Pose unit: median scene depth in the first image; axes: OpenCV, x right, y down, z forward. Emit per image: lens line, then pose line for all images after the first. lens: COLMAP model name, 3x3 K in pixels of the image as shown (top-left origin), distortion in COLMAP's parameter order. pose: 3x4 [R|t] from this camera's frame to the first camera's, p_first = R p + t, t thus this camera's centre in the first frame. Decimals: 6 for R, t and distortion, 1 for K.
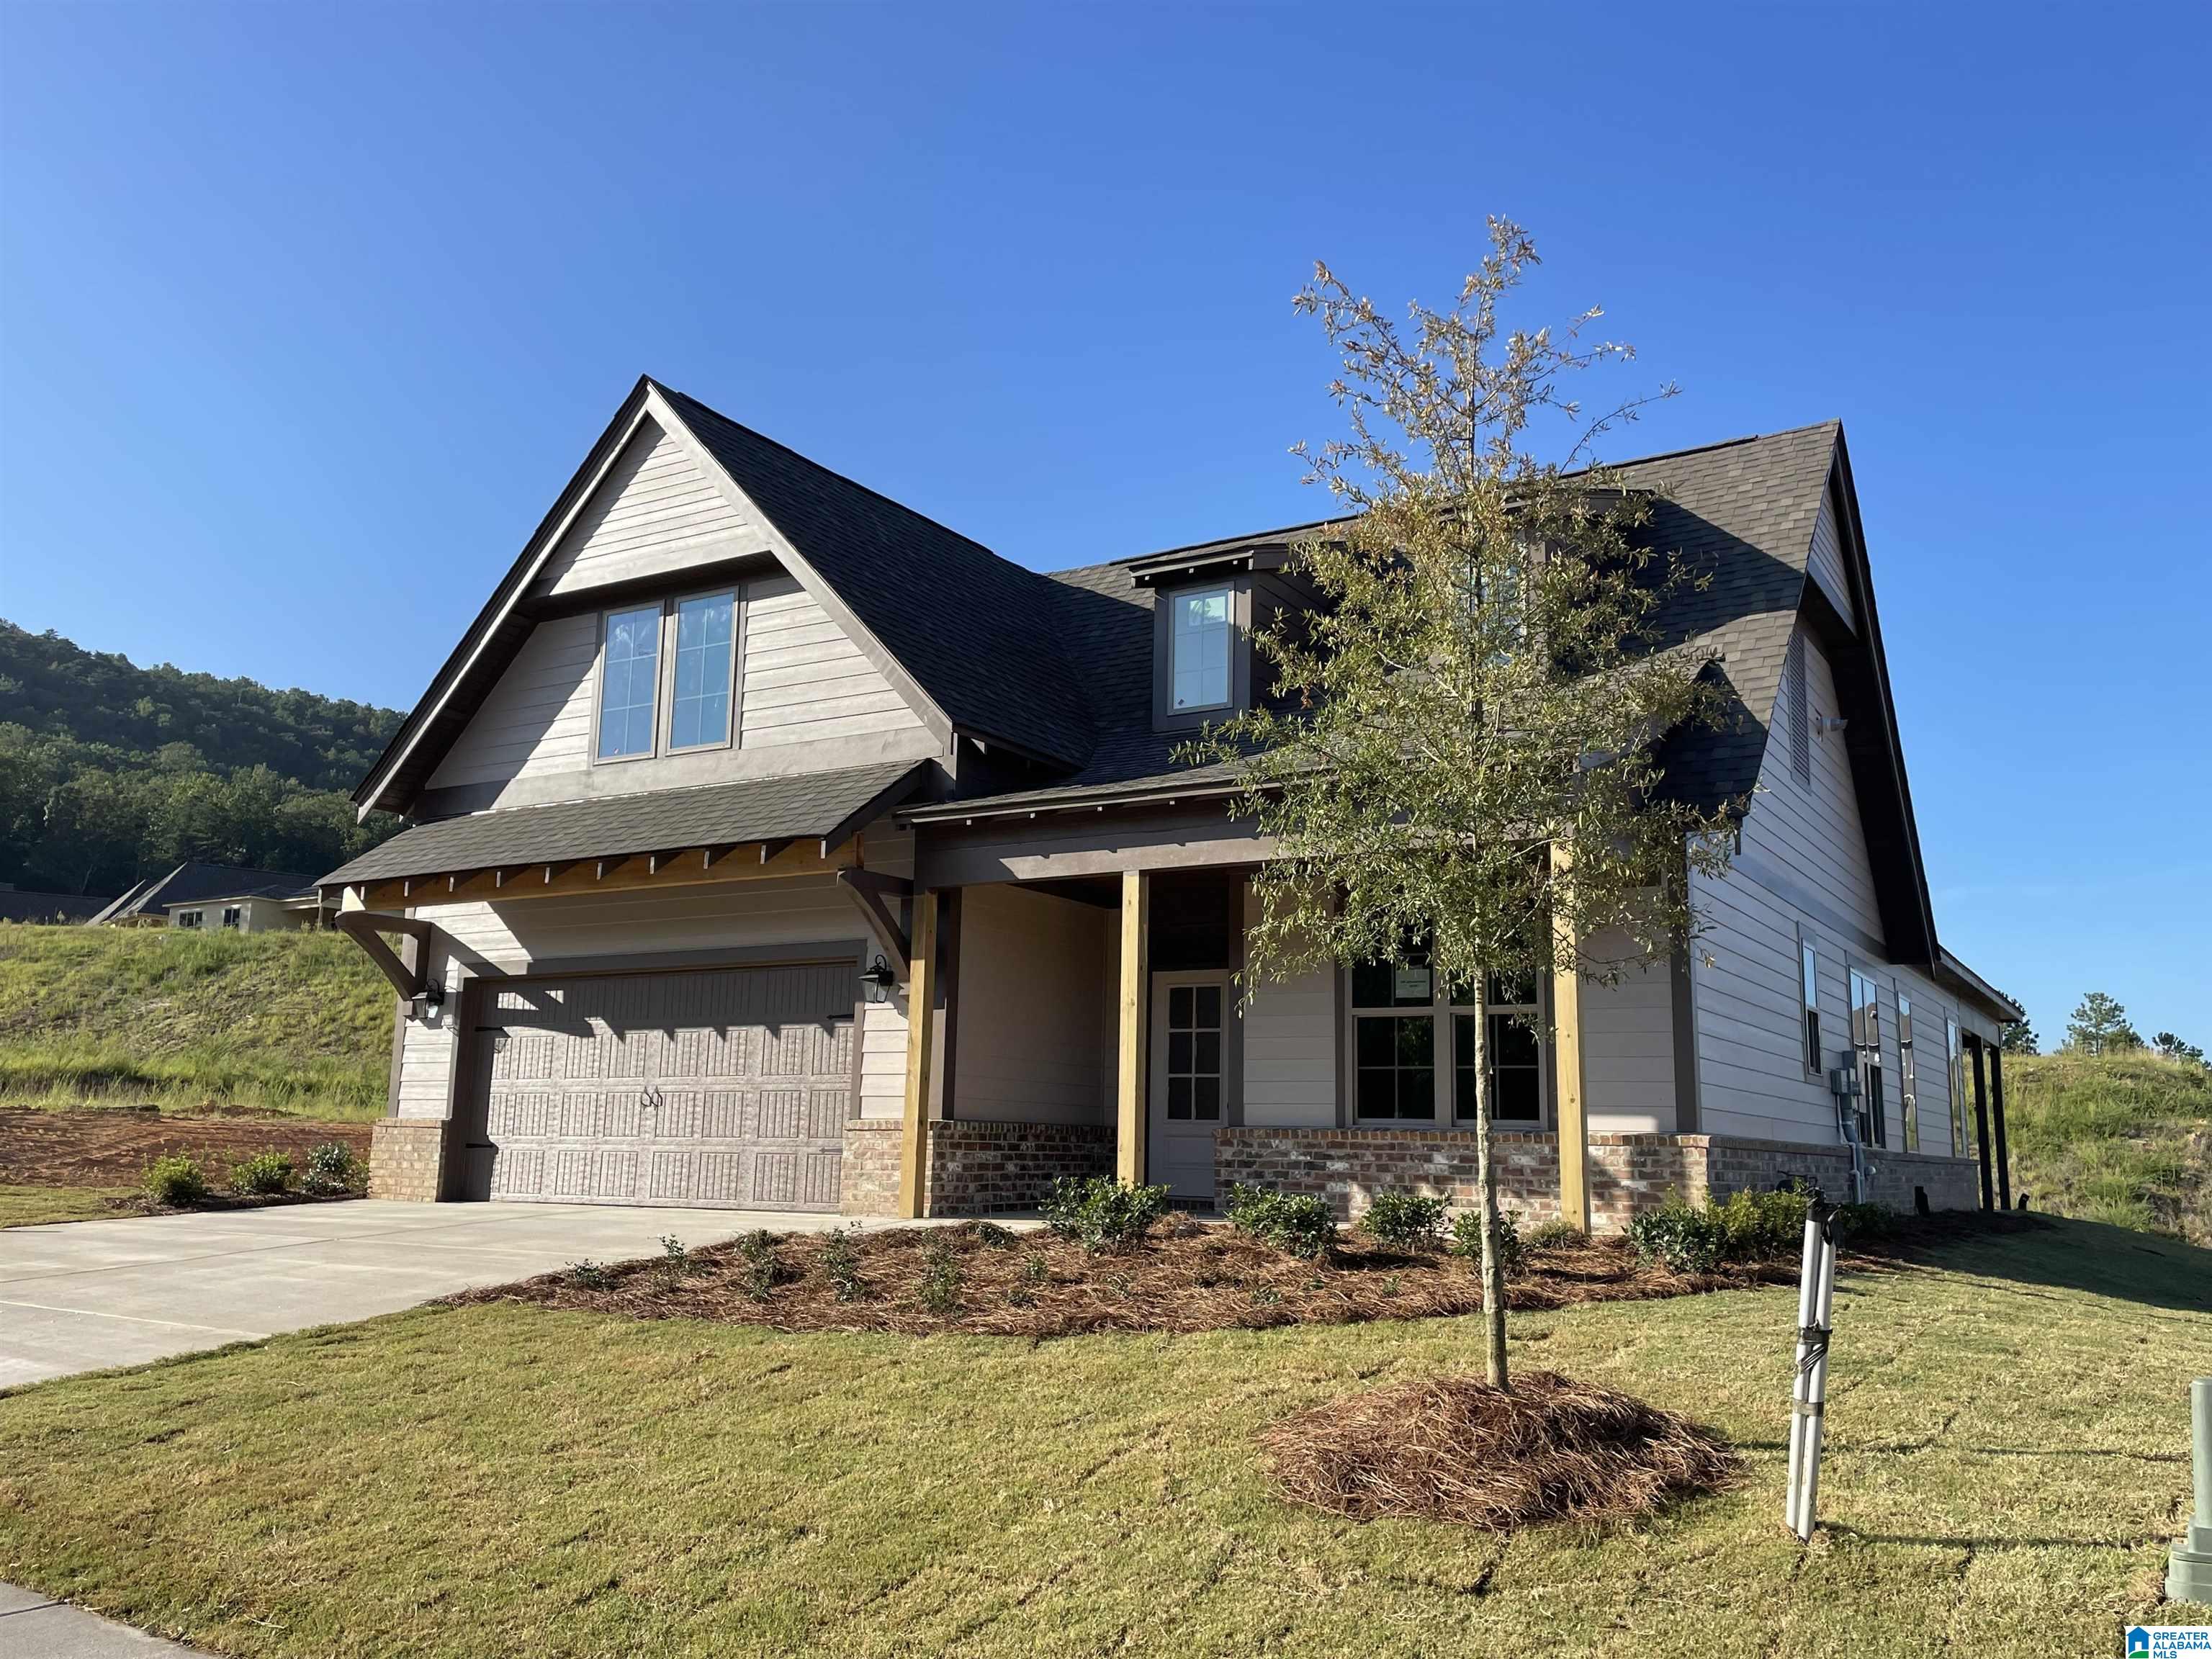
lens RADIAL K [[1772.8, 0, 1104.5], [0, 1772.8, 841.2], [0, 0, 1]] dist [0.071841, -0.004083]
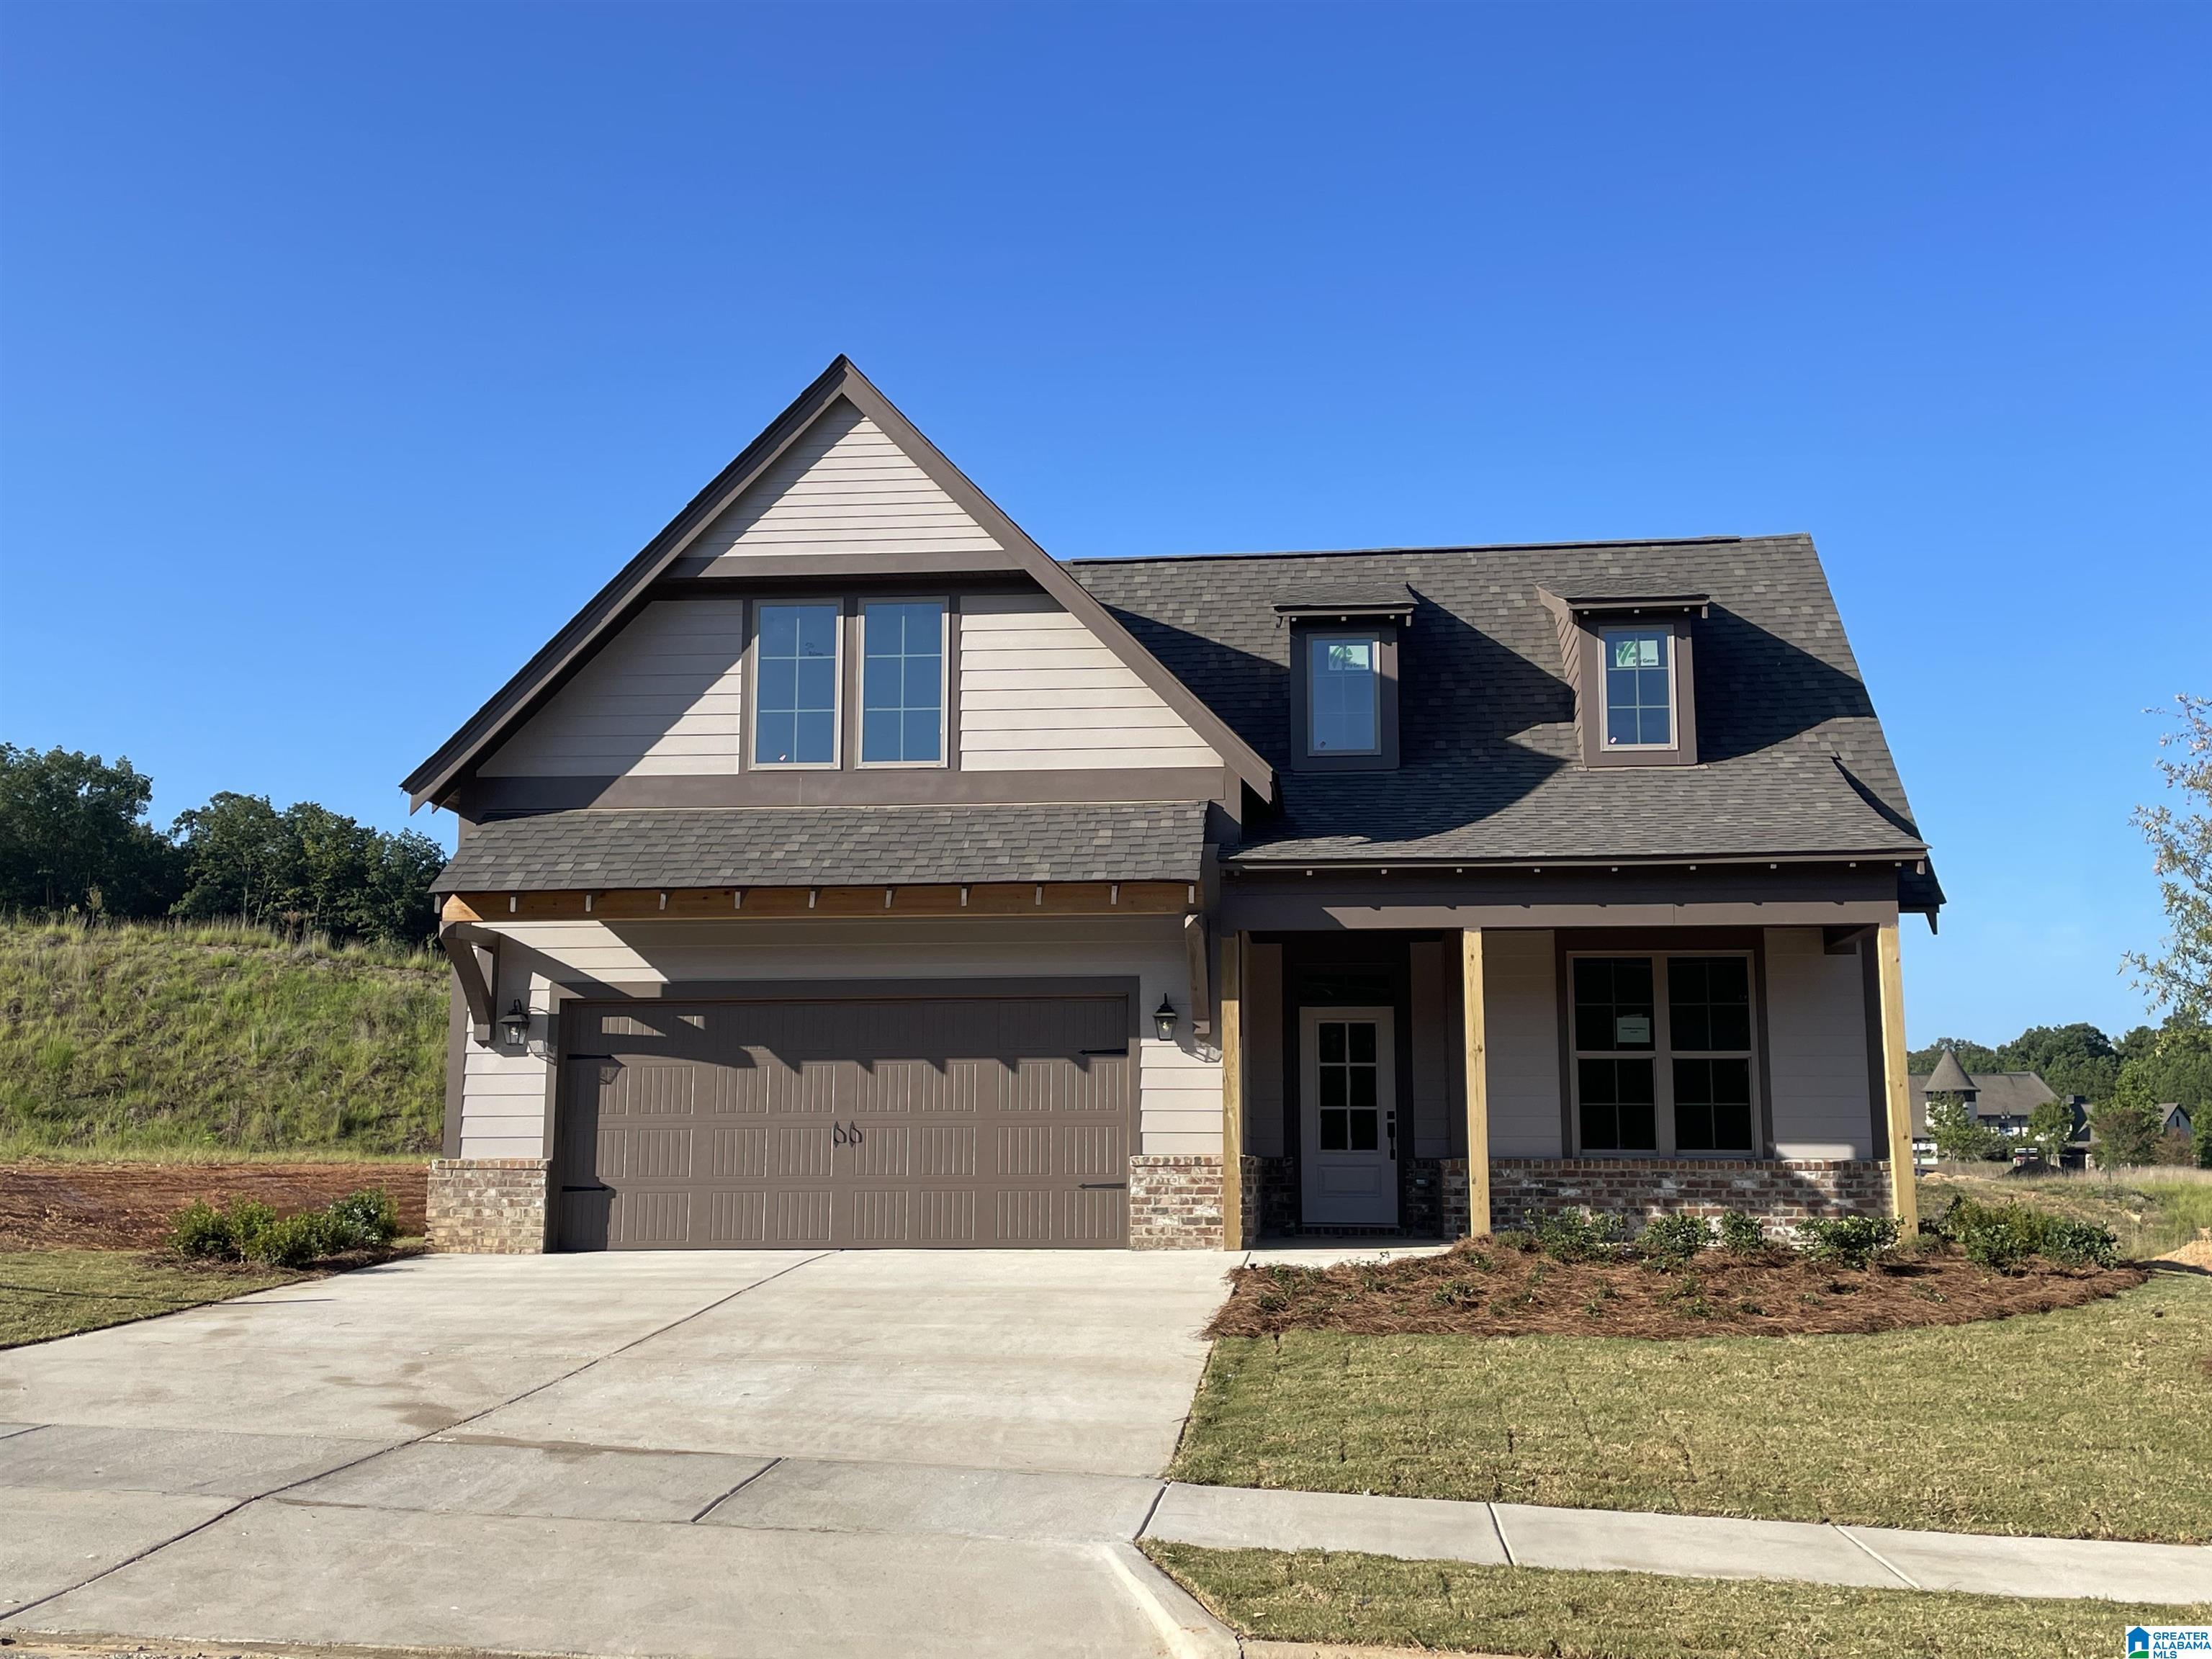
lens RADIAL K [[2284.1, 0, 1108.9], [0, 2284.1, 818.0], [0, 0, 1]] dist [0.090282, 0.000000]
pose [[0.896625, 0.049747, 0.439987, -0.732147], [-0.058556, 0.998263, 0.006459, -0.041986], [-0.438901, -0.031555, 0.897981, -0.153157]]
